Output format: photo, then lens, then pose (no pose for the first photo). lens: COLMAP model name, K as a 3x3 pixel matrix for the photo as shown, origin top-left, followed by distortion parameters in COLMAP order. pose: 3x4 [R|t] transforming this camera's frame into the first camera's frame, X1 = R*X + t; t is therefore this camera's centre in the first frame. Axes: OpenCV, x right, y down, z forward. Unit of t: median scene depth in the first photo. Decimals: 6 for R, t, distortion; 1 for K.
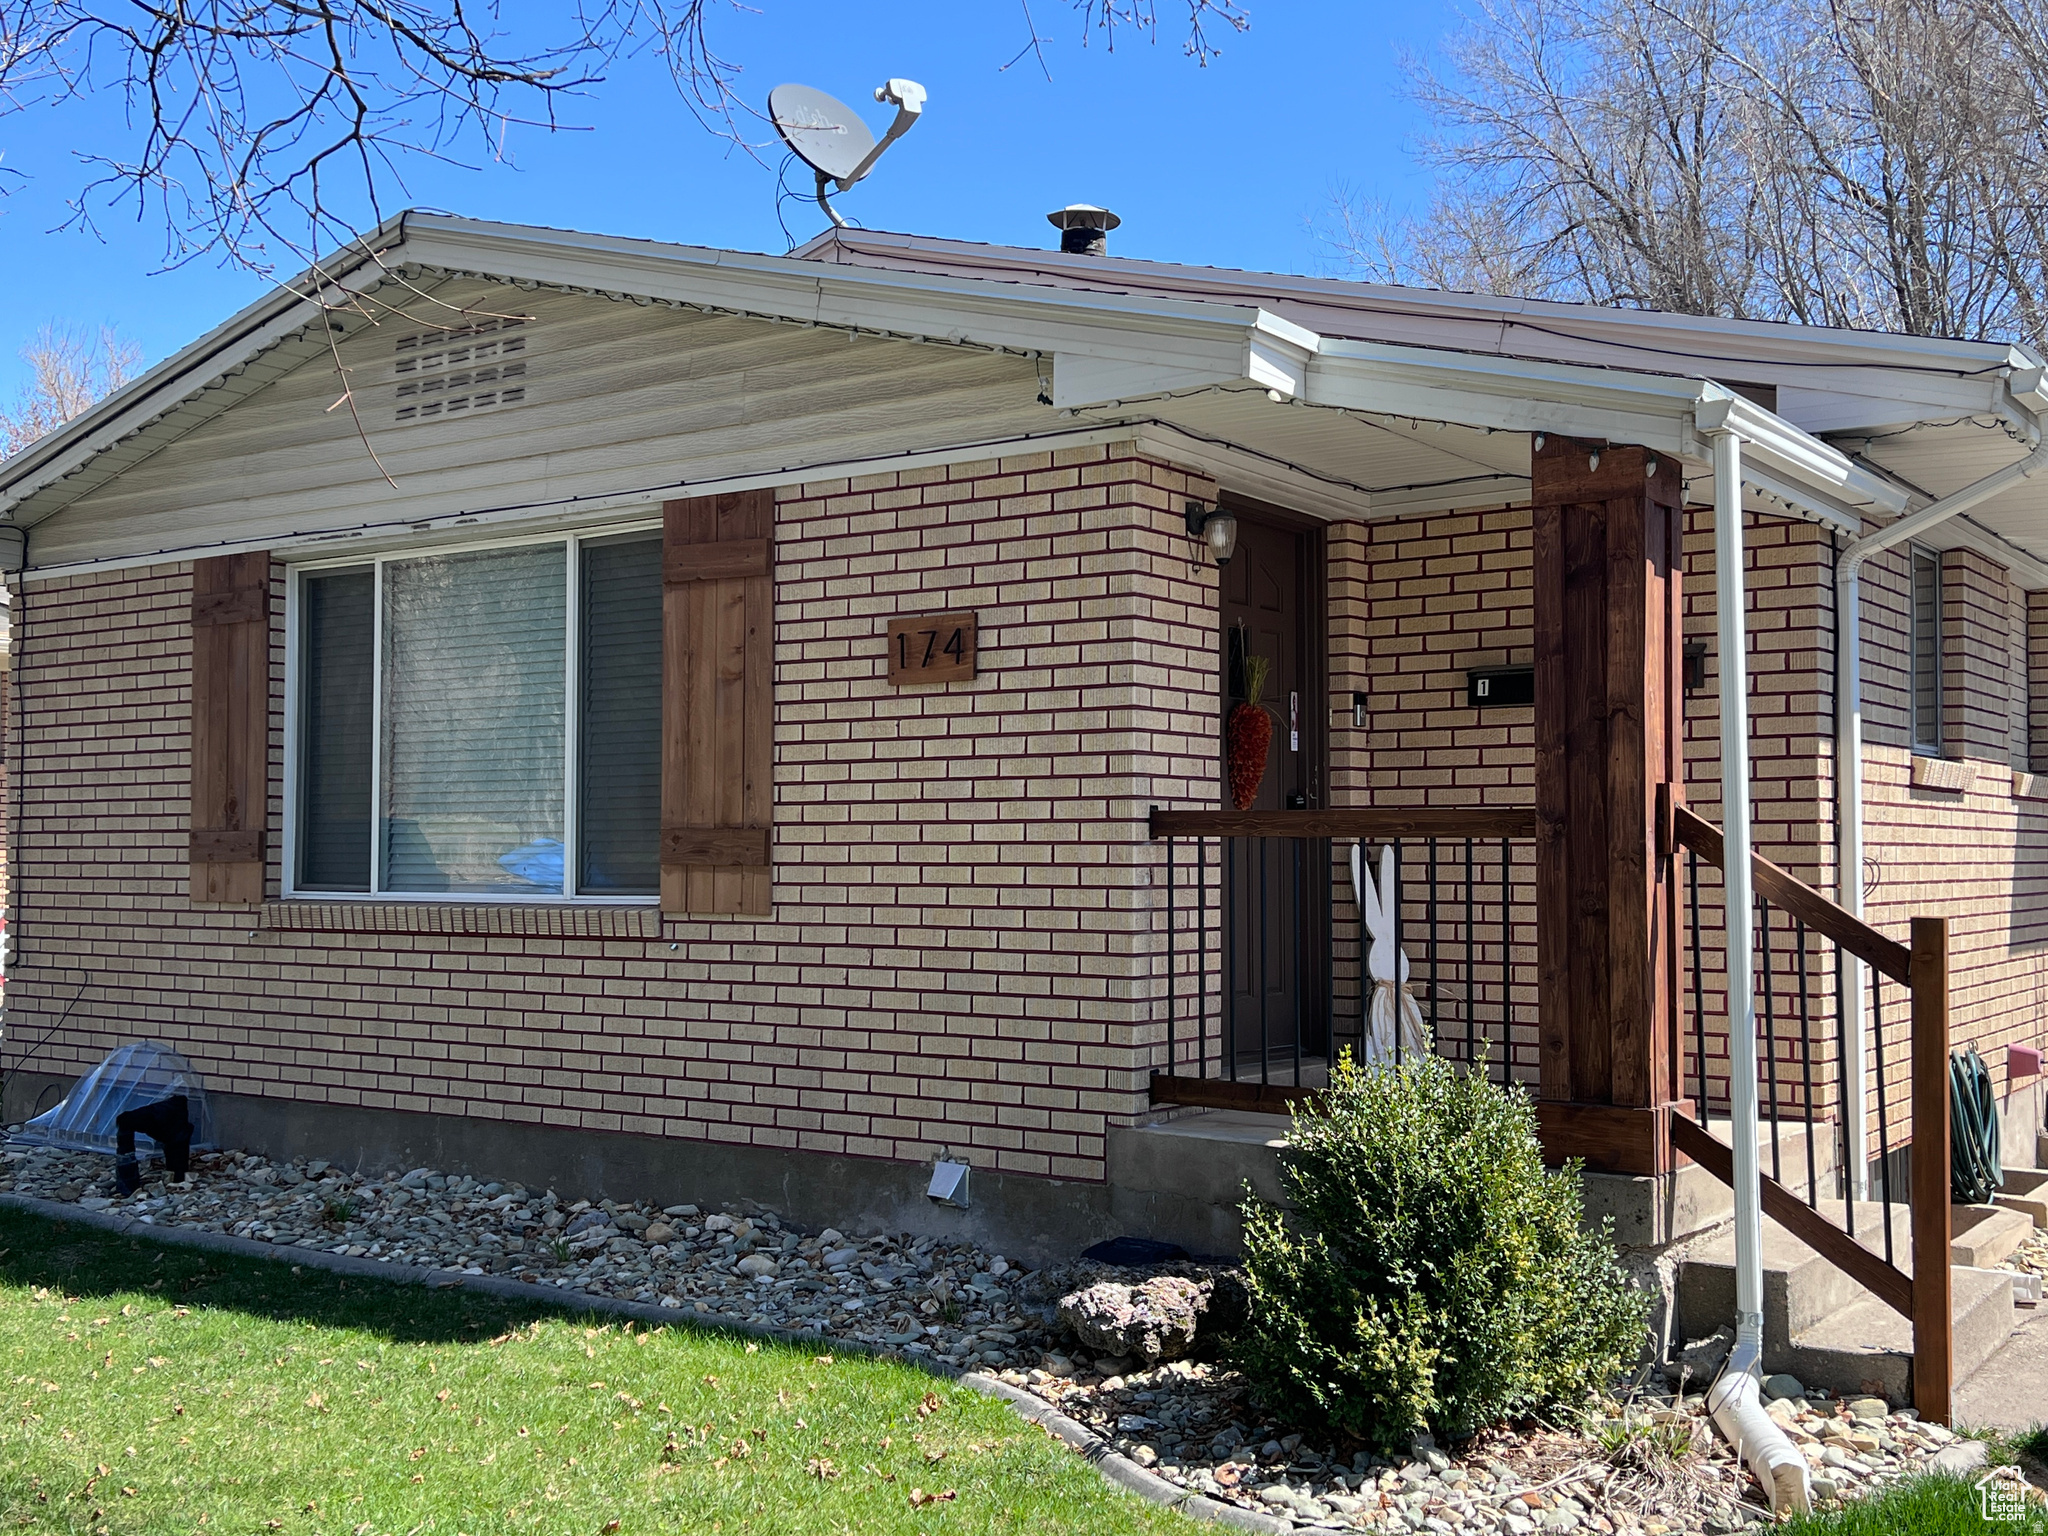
lens RADIAL K [[2126.7, 0, 1031.8], [0, 2126.7, 773.4], [0, 0, 1]] dist [0.047832, 0.000000]
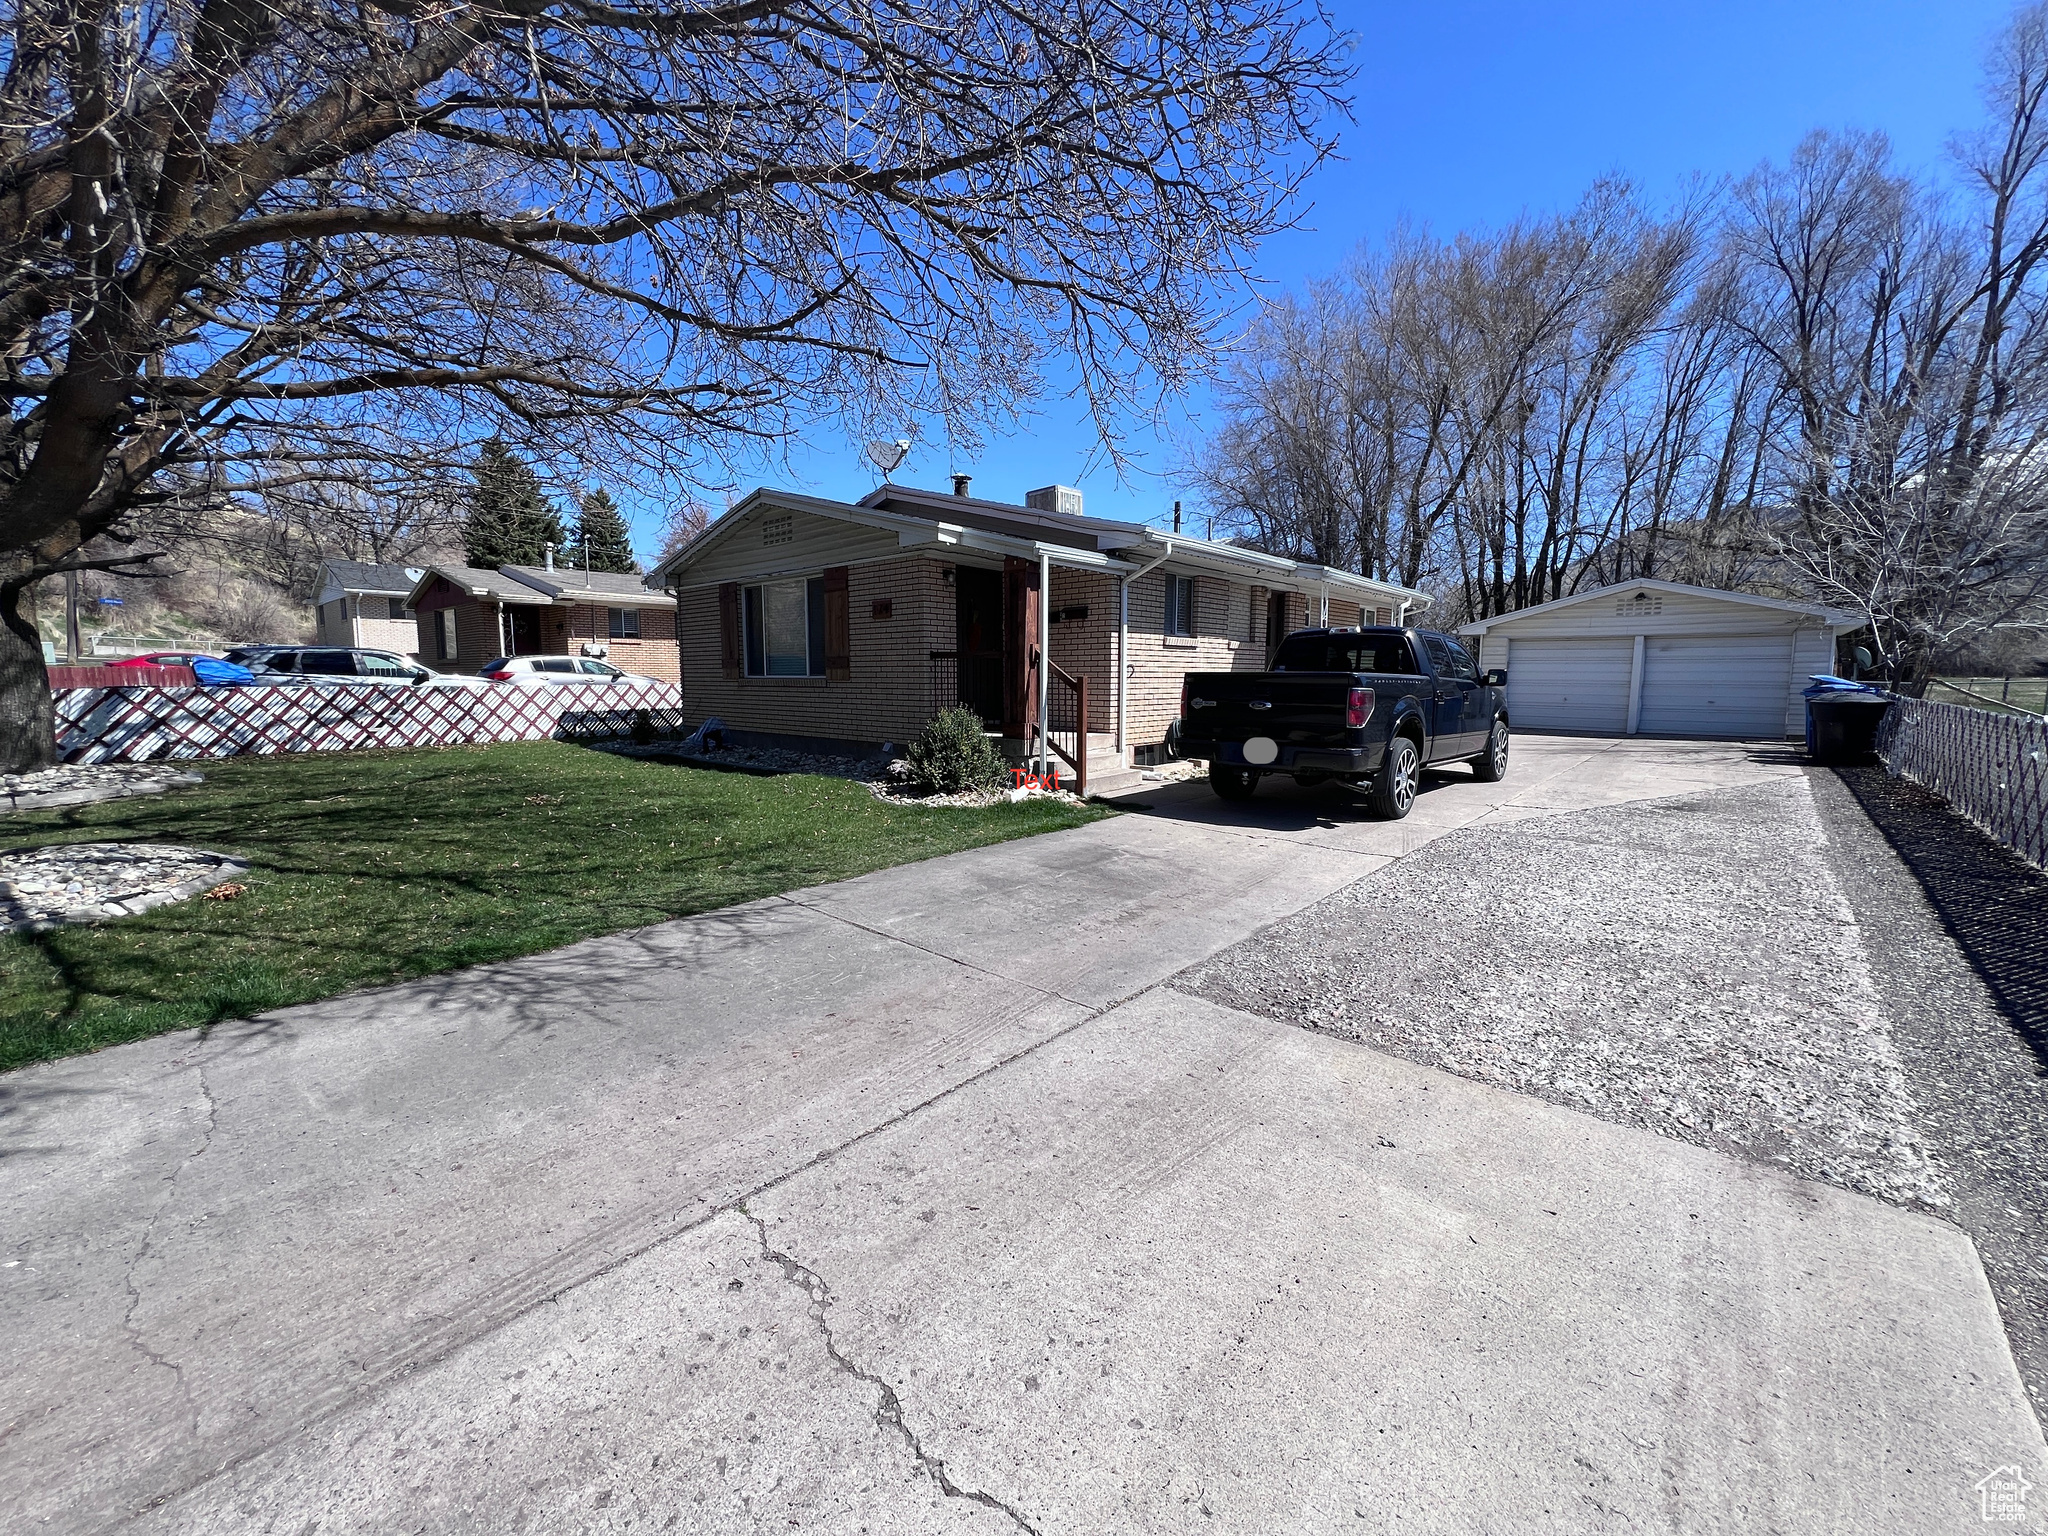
lens RADIAL K [[818.3, 0, 1011.5], [0, 818.3, 769.7], [0, 0, 1]] dist [0.001266, 0.000397]
pose [[0.991678, 0.016225, -0.127713, 0.357782], [0.003089, 0.988742, 0.149598, 0.006482], [0.128702, -0.148748, 0.980464, -0.432725]]
